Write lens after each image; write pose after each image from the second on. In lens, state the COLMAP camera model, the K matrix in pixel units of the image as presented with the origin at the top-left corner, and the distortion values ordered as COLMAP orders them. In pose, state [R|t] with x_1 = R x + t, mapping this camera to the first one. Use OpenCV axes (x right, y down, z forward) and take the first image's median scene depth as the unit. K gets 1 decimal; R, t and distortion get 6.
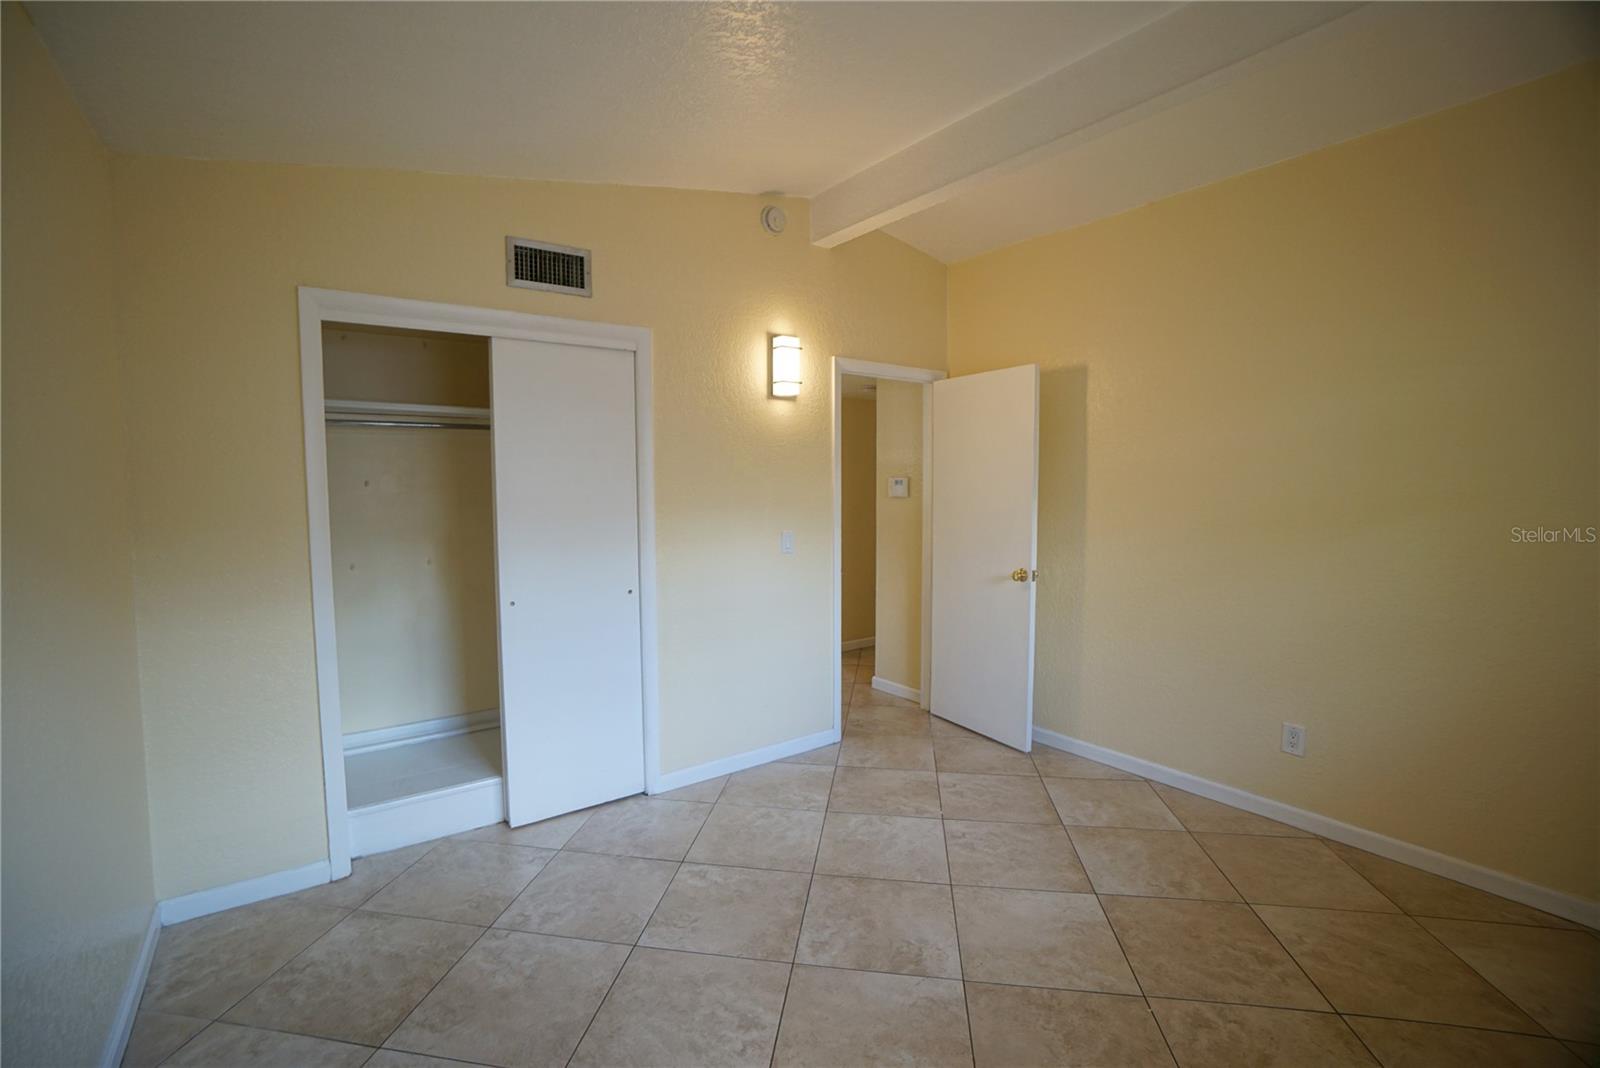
lens RADIAL K [[700.2, 0, 786.6], [0, 700.2, 527.6], [0, 0, 1]] dist [-0.062929, 0.021650]
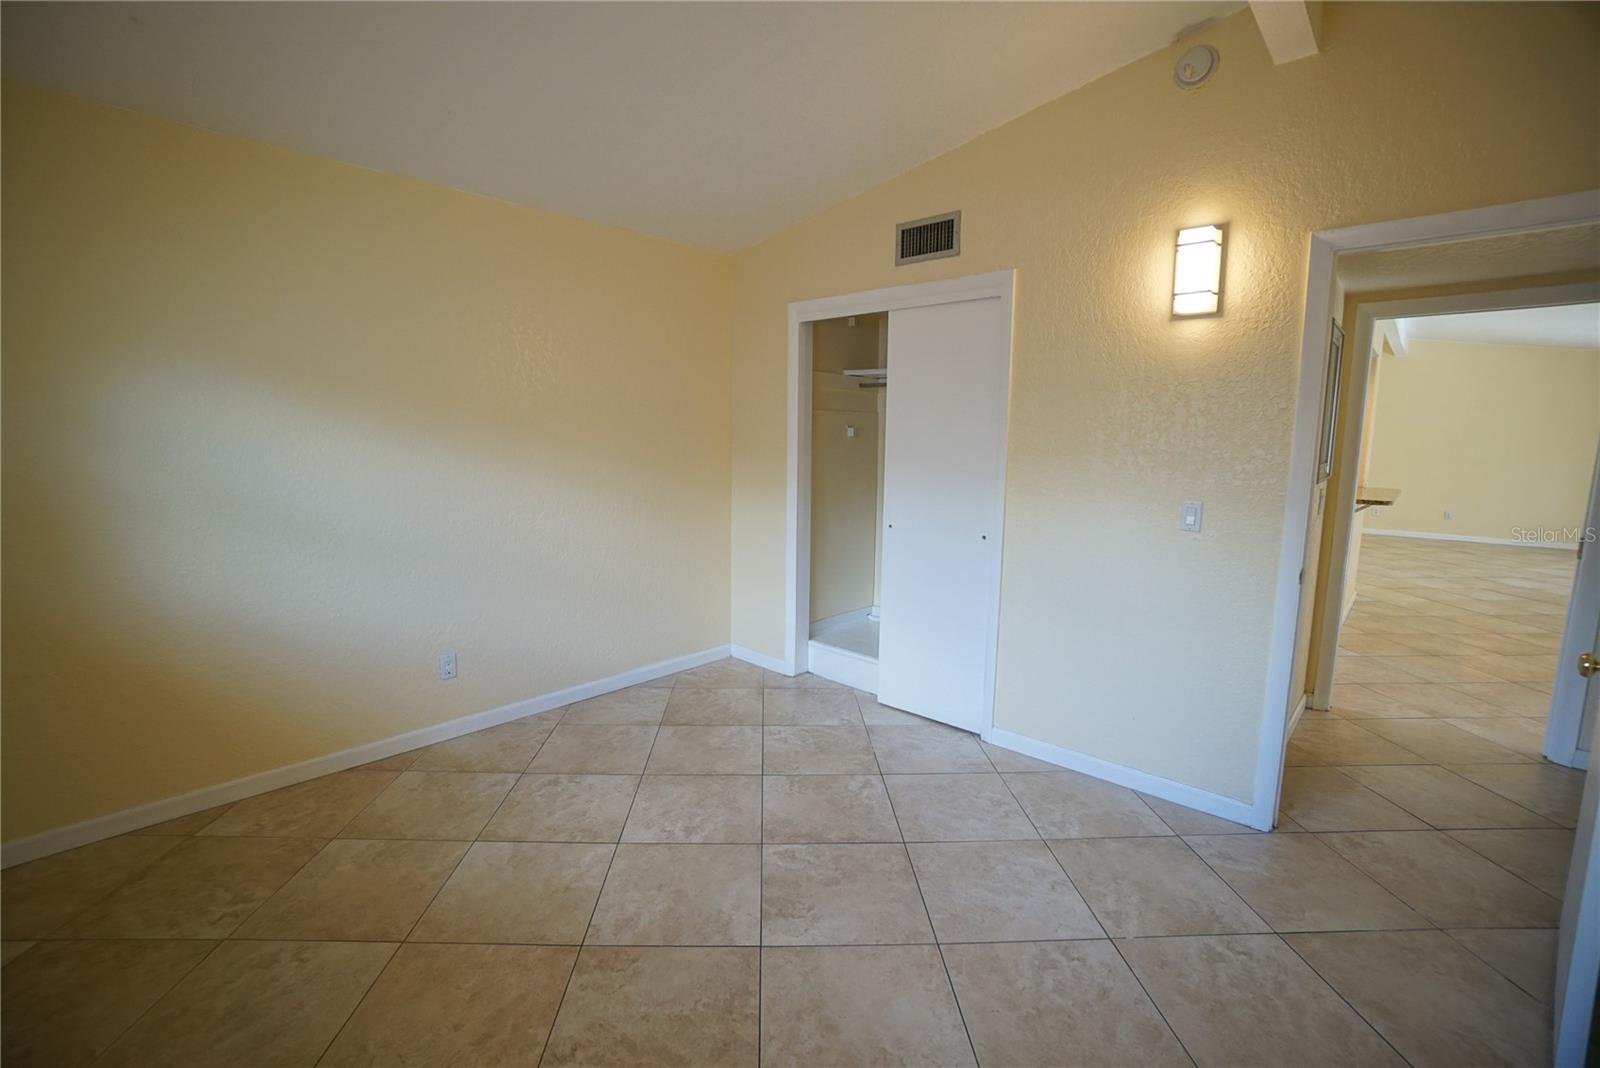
lens RADIAL K [[700.2, 0, 786.6], [0, 700.2, 527.6], [0, 0, 1]] dist [-0.062929, 0.021650]
pose [[0.187659, 0.137921, -0.972503, 0.799960], [-0.074973, 0.989216, 0.125824, -0.032954], [0.979369, 0.049299, 0.195975, 0.579308]]
